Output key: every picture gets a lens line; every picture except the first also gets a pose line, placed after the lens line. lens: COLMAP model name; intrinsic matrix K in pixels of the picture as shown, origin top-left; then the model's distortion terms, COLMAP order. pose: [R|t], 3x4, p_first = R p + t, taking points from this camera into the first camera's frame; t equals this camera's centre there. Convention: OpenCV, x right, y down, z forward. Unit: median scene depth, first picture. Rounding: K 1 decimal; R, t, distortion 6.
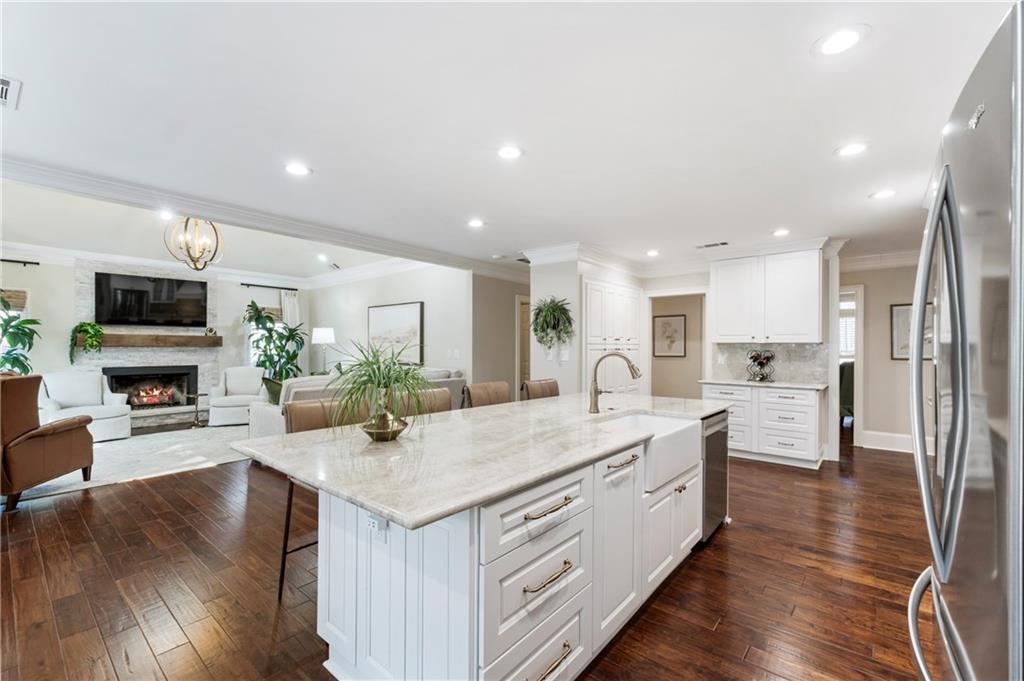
lens RADIAL K [[433.0, 0, 512.0], [0, 433.0, 340.5], [0, 0, 1]] dist [0.001658, 0.000253]
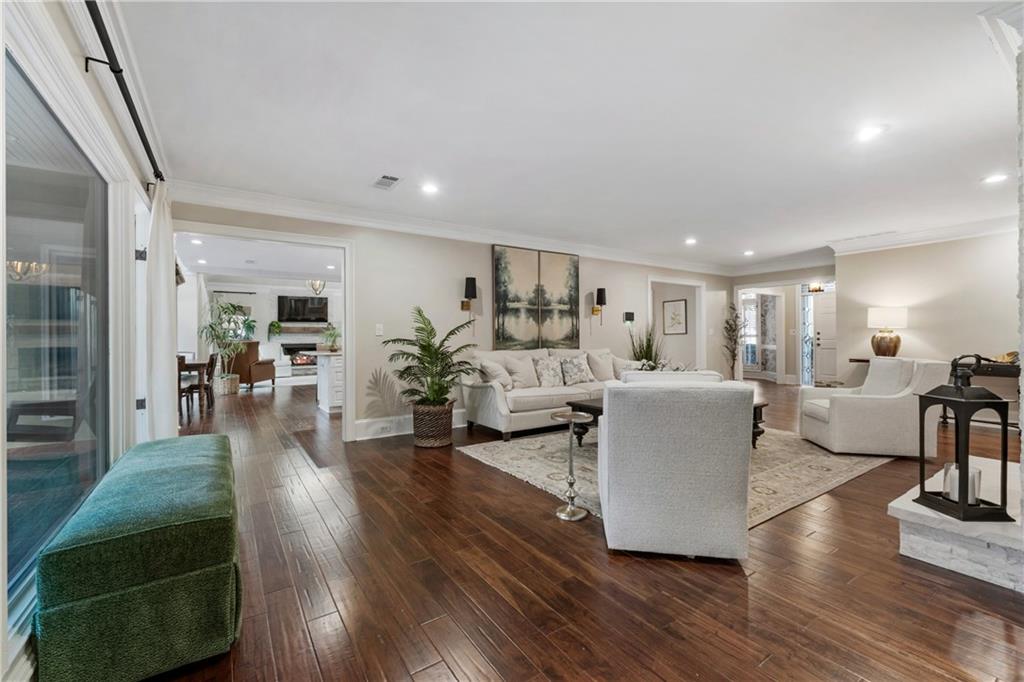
lens RADIAL K [[430.3, 0, 512.0], [0, 430.3, 341.0], [0, 0, 1]] dist [-0.000796, -0.000045]
pose [[0.959808, -0.005083, -0.280613, 0.670119], [0.010165, 0.999810, 0.016656, 0.029890], [0.280475, -0.018839, 0.959677, -0.640370]]
